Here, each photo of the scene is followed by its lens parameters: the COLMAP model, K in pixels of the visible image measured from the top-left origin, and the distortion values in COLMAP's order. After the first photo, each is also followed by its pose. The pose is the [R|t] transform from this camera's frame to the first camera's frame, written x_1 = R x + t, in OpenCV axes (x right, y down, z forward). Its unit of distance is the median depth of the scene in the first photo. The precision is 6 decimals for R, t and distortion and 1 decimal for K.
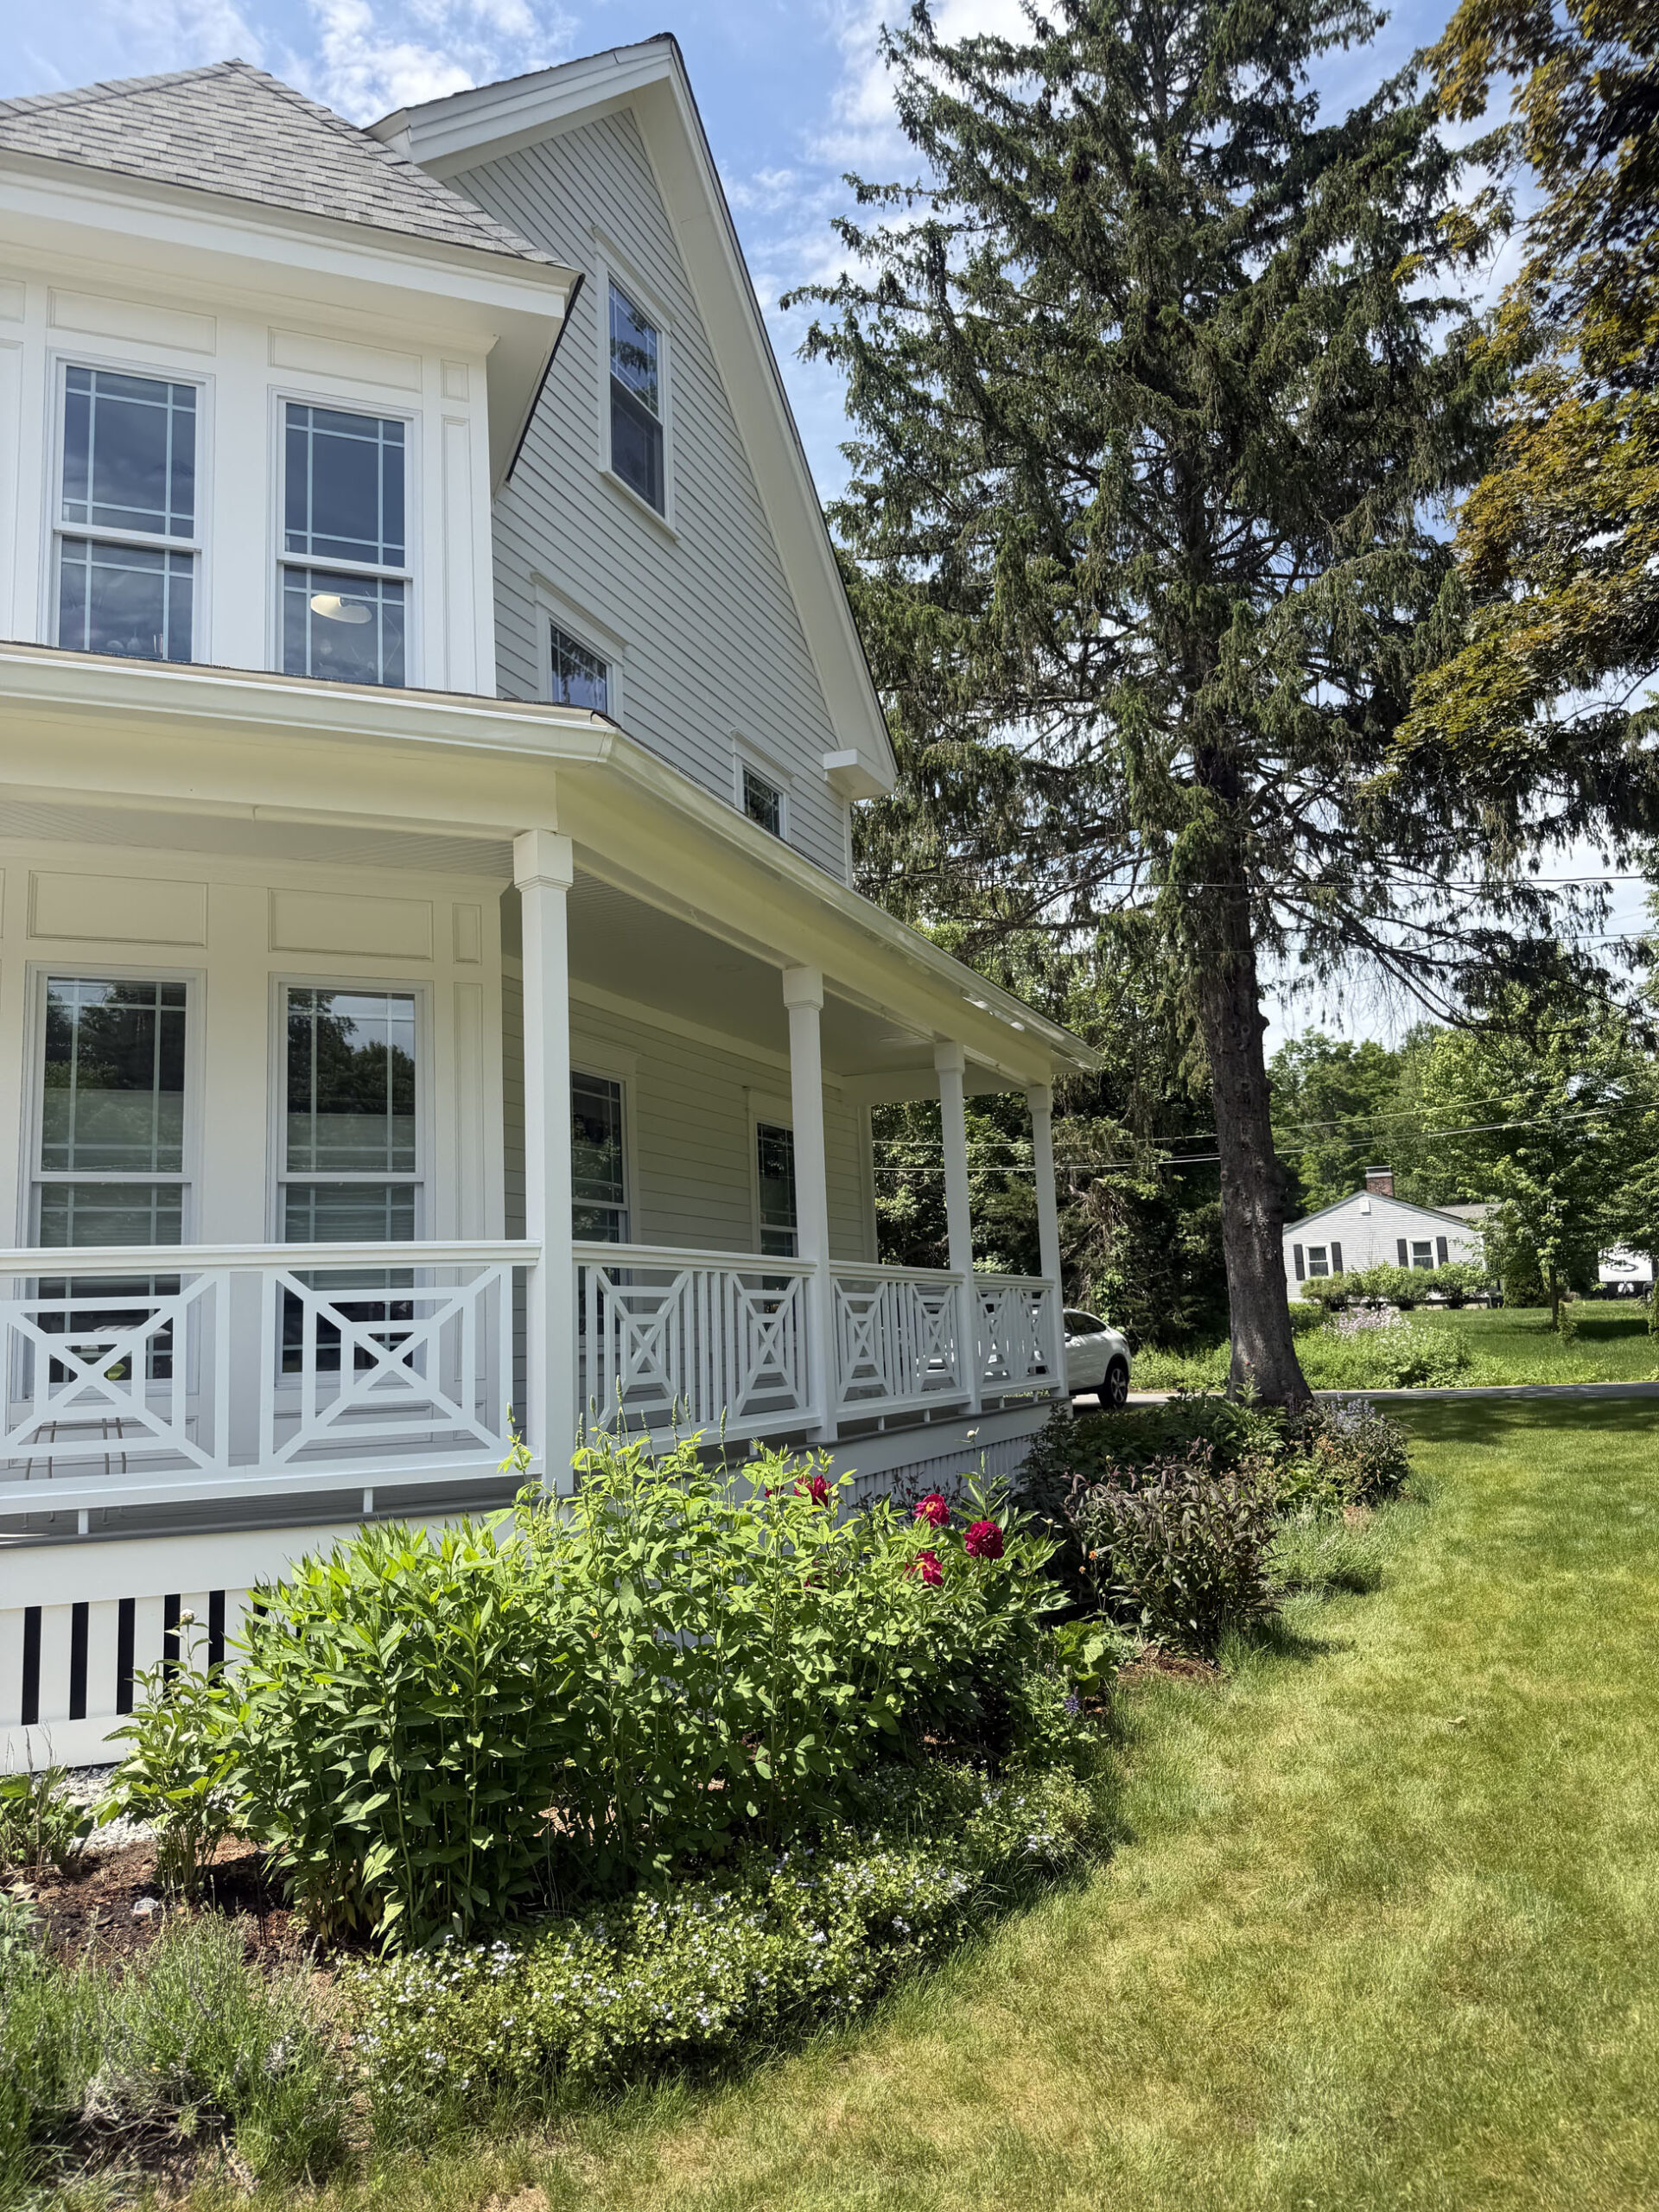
lens RADIAL K [[1547.1, 0, 803.1], [0, 1547.1, 1113.2], [0, 0, 1]] dist [0.042355, -0.055642]
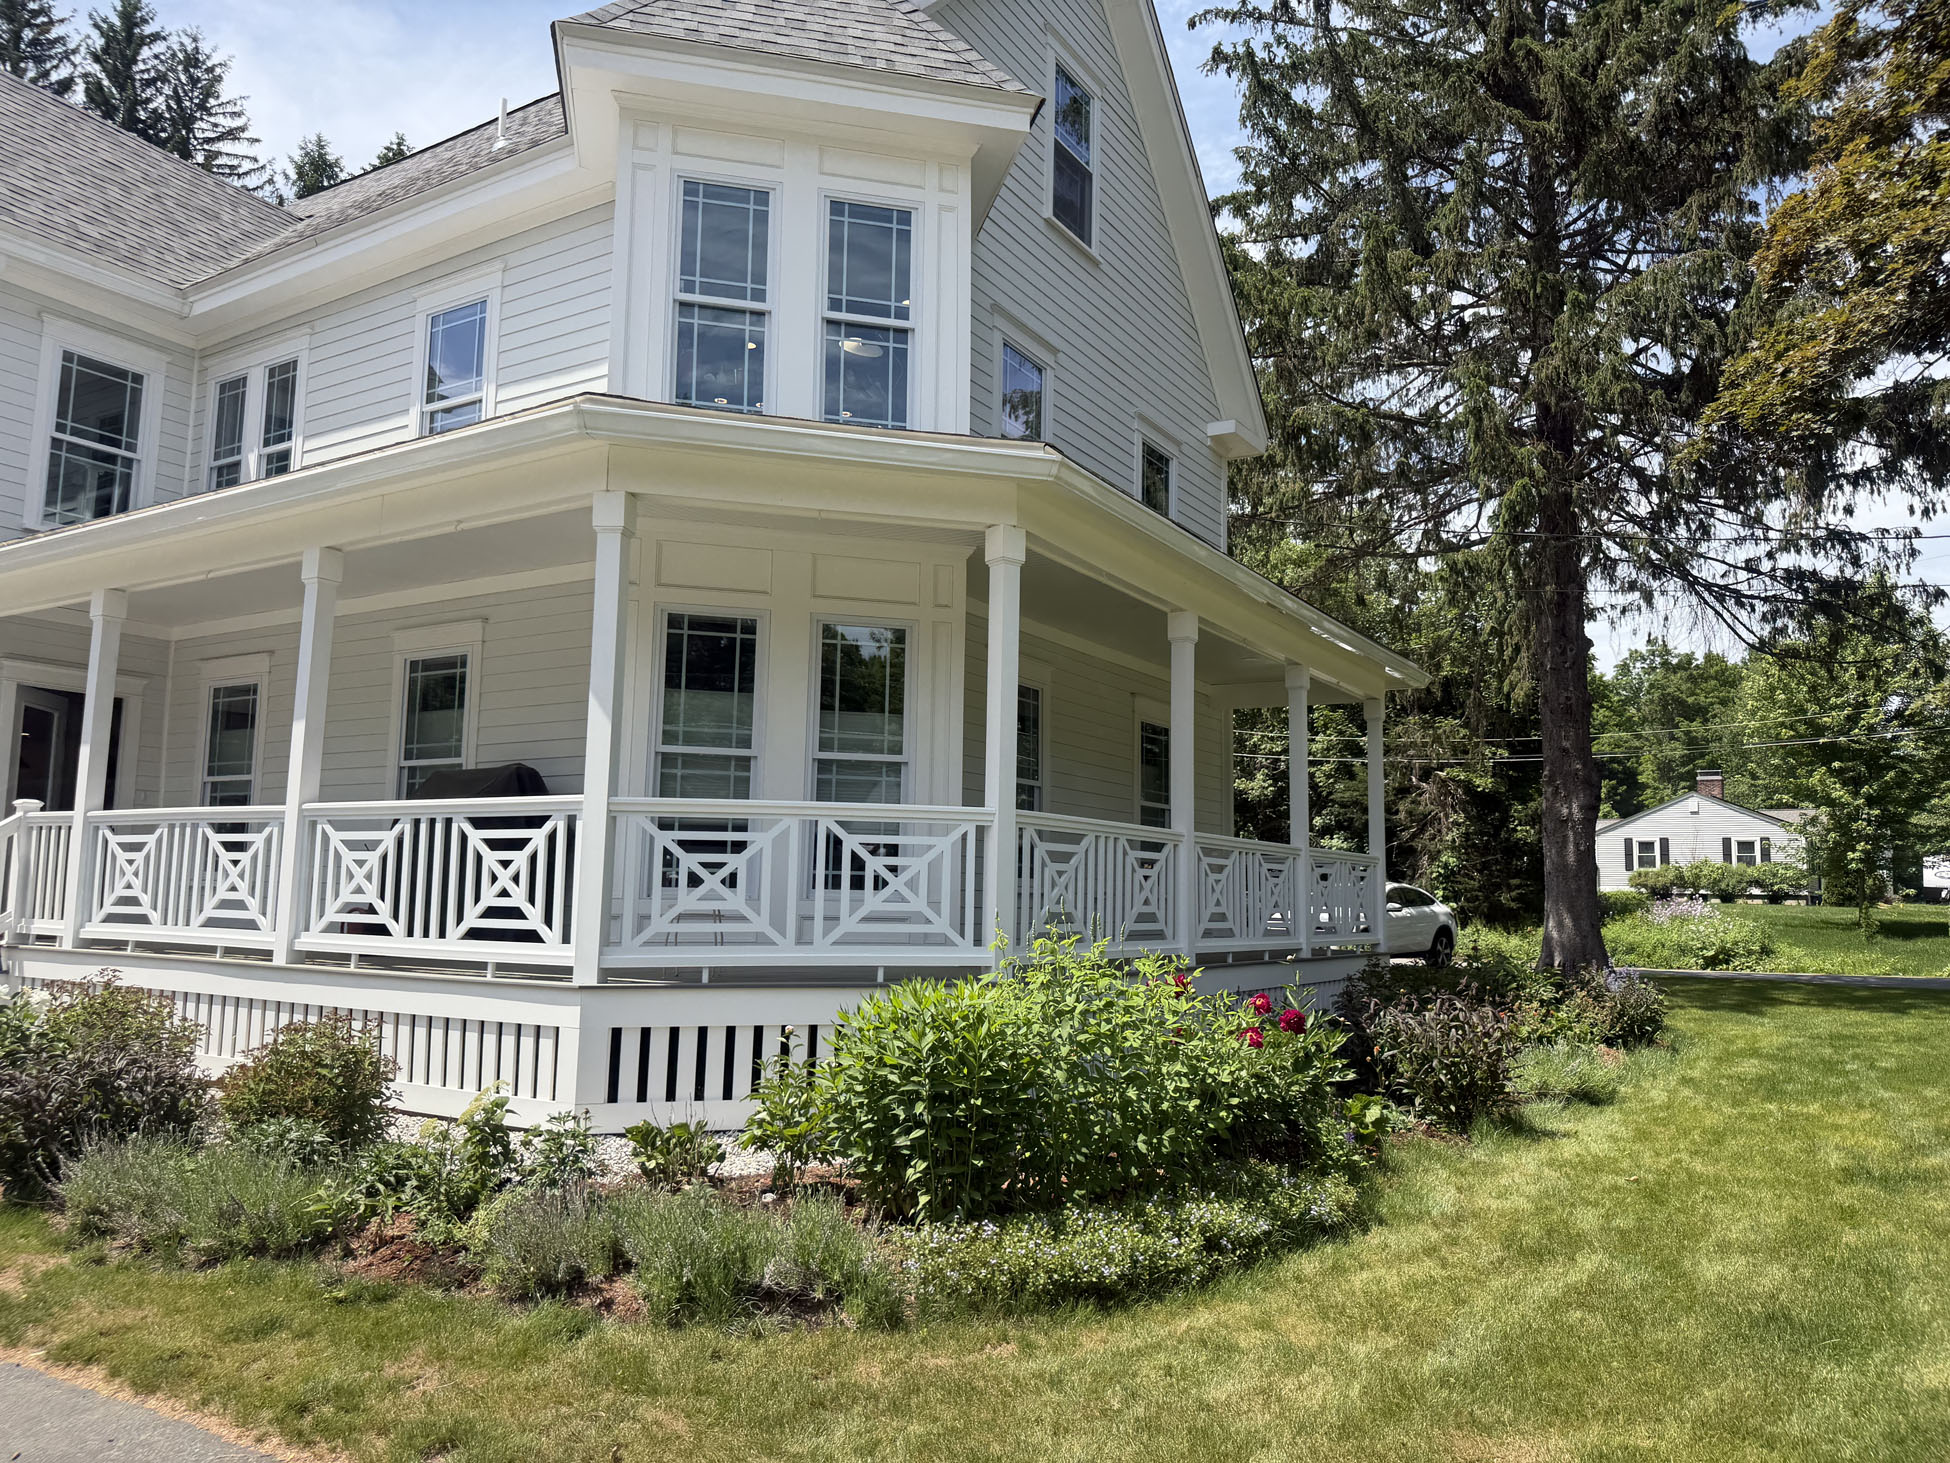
lens RADIAL K [[1363.9, 0, 986.3], [0, 1363.9, 733.4], [0, 0, 1]] dist [0.042355, -0.055642]
pose [[0.989741, 0.041021, -0.136856, -0.004107], [-0.037158, 0.998839, 0.030668, -0.017938], [0.137955, -0.025268, 0.990116, -0.175490]]
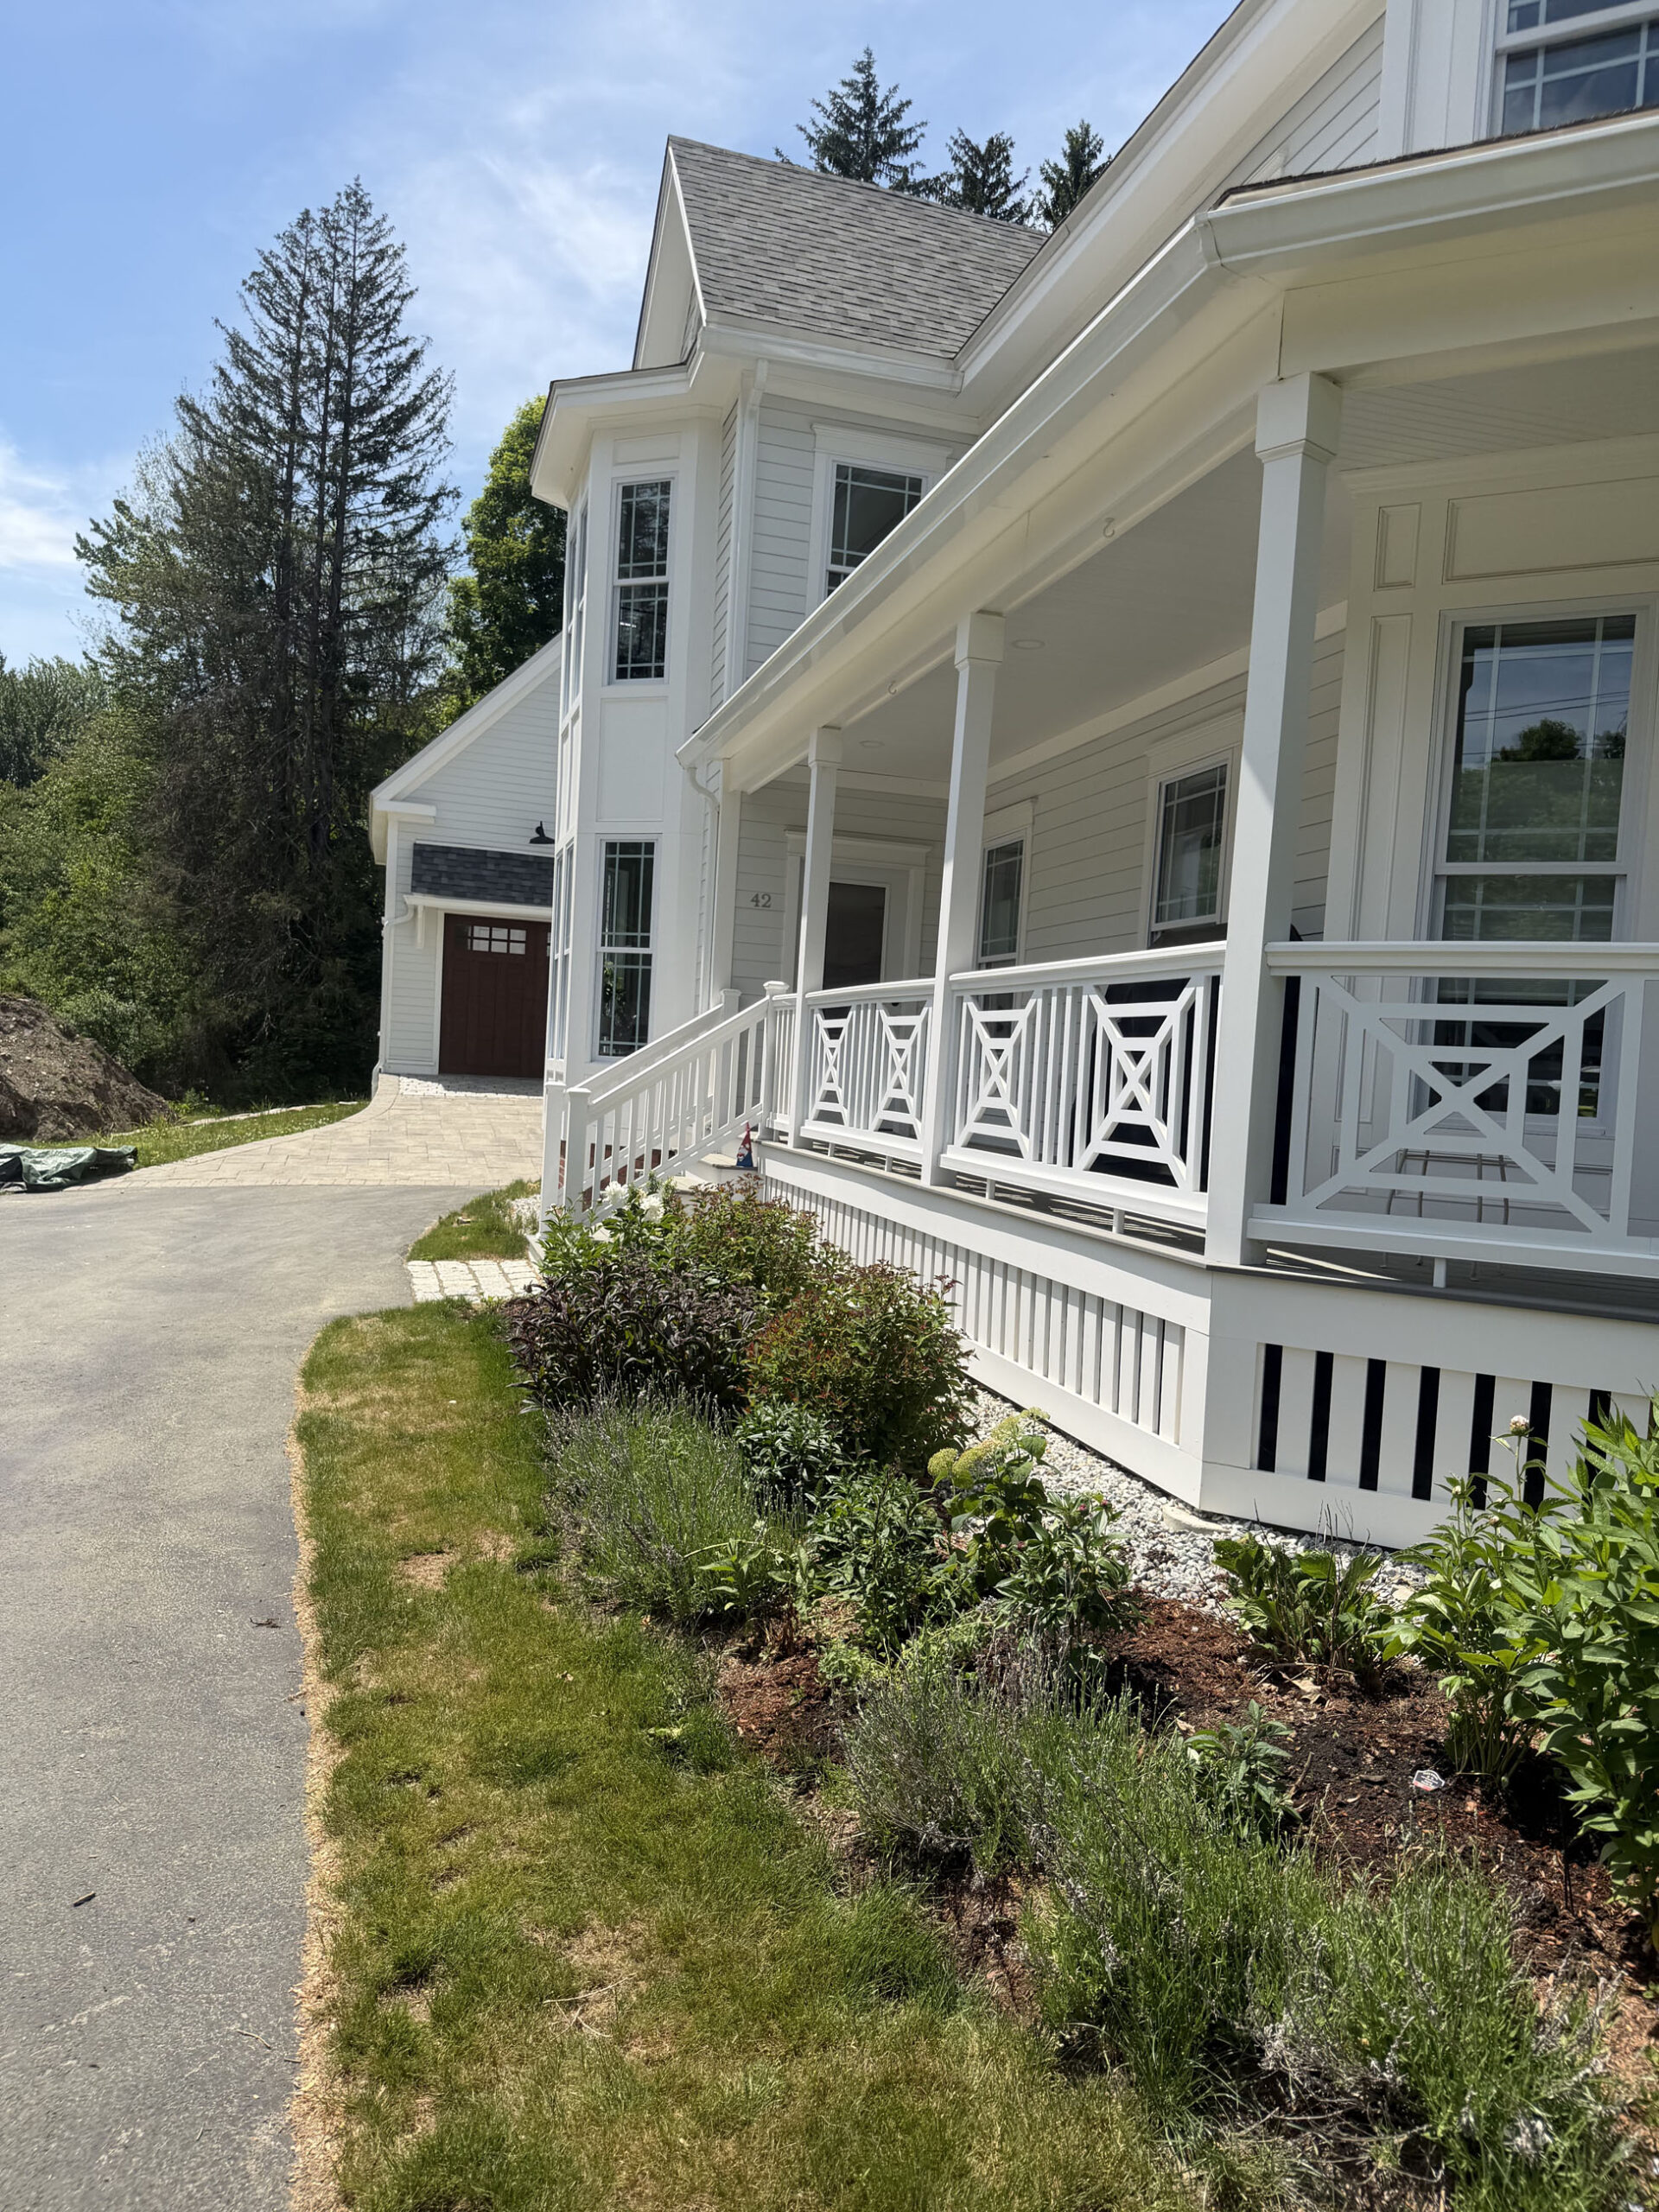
lens RADIAL K [[1547.1, 0, 838.4], [0, 1547.1, 1112.8], [0, 0, 1]] dist [0.042355, -0.055642]
pose [[0.629653, 0.100765, -0.770314, -0.020384], [0.024003, 0.988556, 0.148934, 0.027095], [0.776506, -0.112267, 0.620028, 0.142738]]
